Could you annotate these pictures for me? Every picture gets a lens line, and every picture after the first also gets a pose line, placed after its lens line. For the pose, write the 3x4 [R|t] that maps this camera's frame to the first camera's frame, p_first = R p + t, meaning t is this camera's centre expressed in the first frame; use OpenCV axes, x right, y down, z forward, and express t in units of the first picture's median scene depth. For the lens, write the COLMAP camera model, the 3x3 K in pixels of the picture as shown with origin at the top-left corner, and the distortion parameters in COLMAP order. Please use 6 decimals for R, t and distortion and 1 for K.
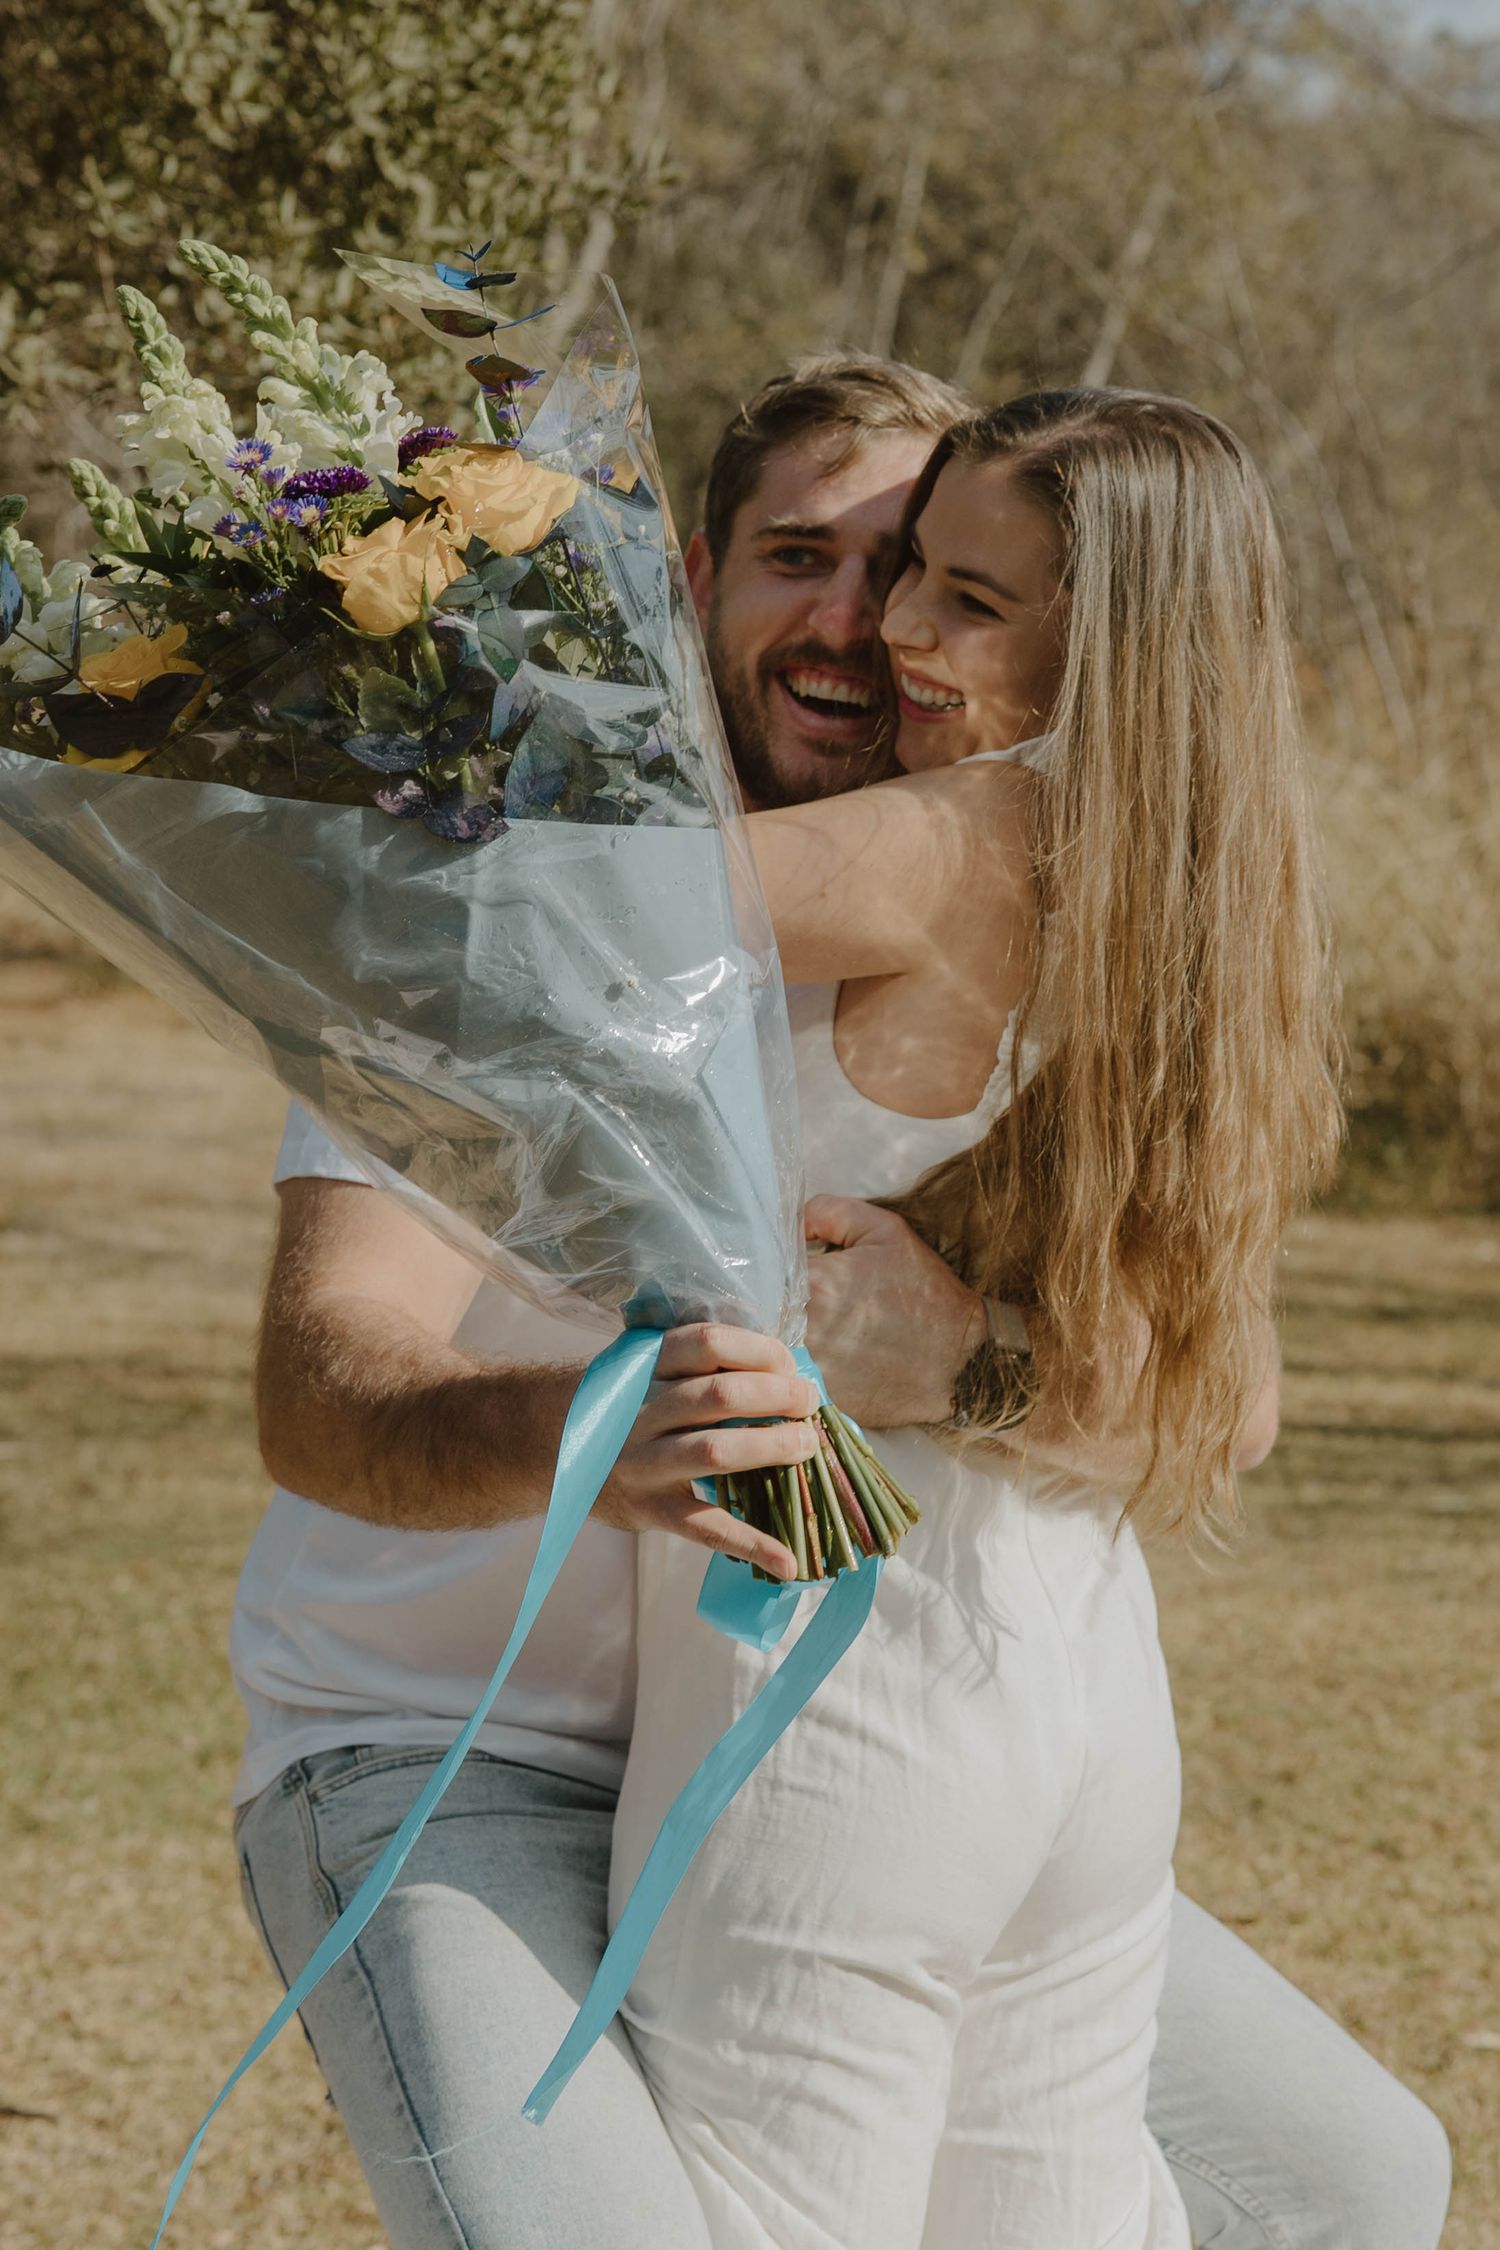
lens RADIAL K [[4185.9, 0, 760.0], [0, 4185.9, 1059.1], [0, 0, 1]] dist [0.030704, -0.004468]
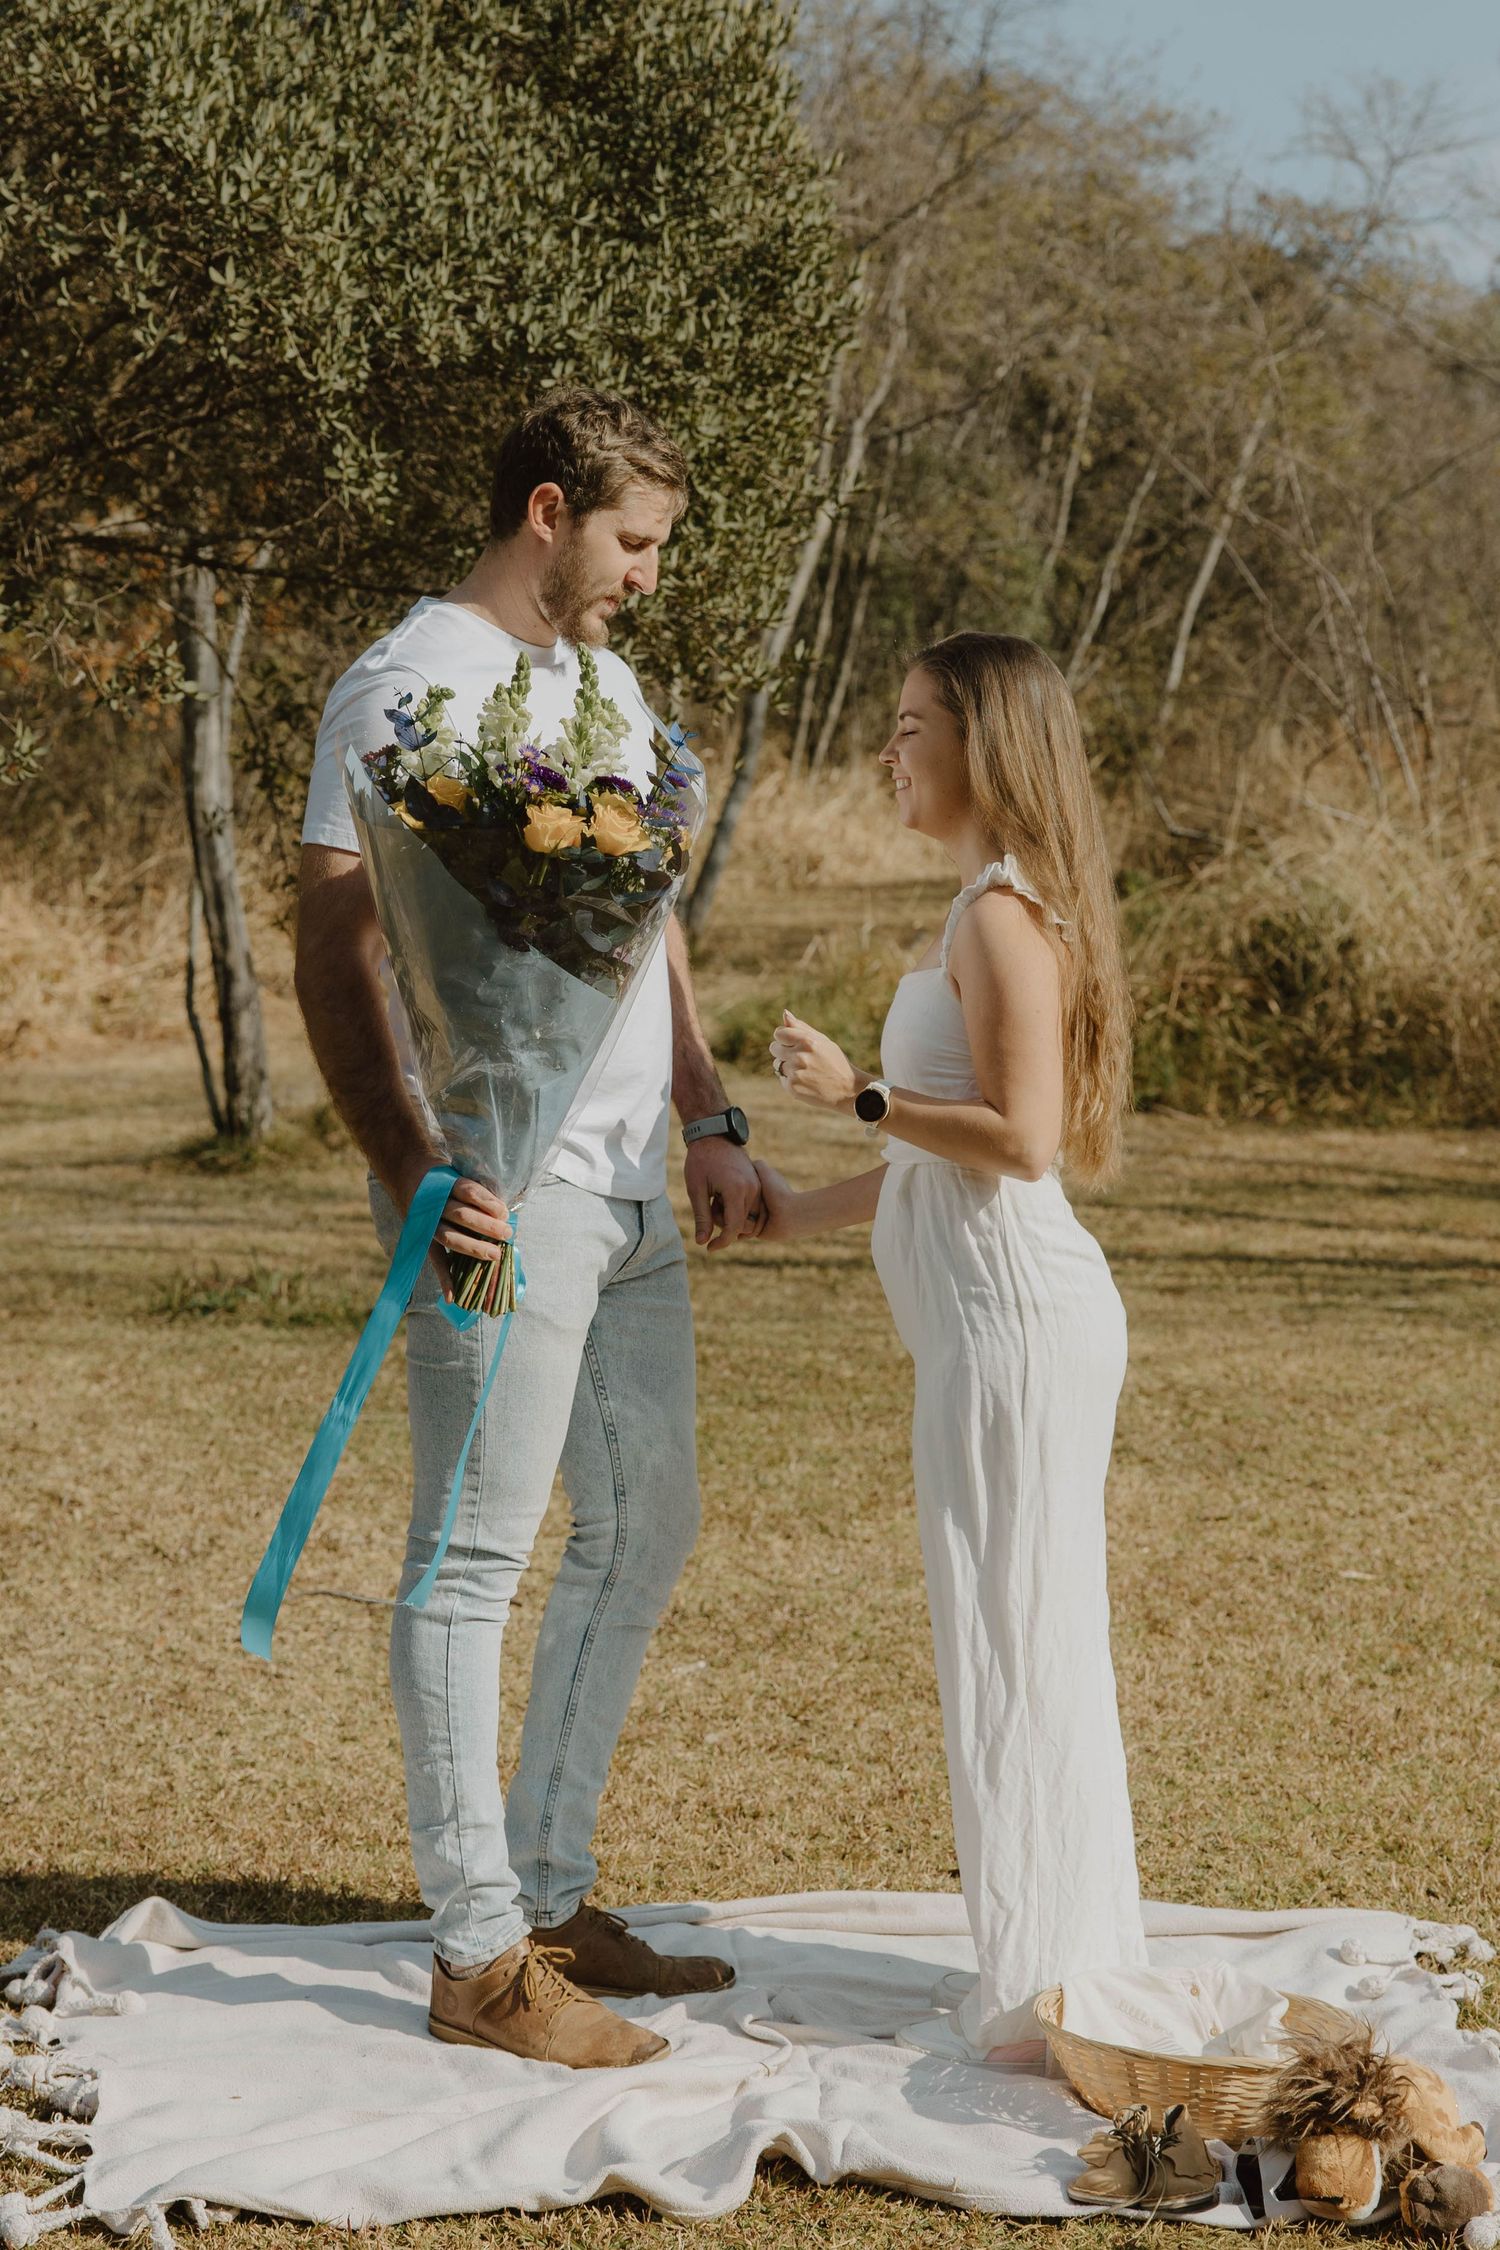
lens RADIAL K [[4251.9, 0, 665.1], [0, 4251.9, 1095.6], [0, 0, 1]] dist [0.025165, 0.012337]
pose [[0.994539, -0.007957, -0.104059, 0.065665], [0.007548, 0.999962, -0.004328, 0.038863], [0.104090, 0.003519, 0.994562, -0.628966]]
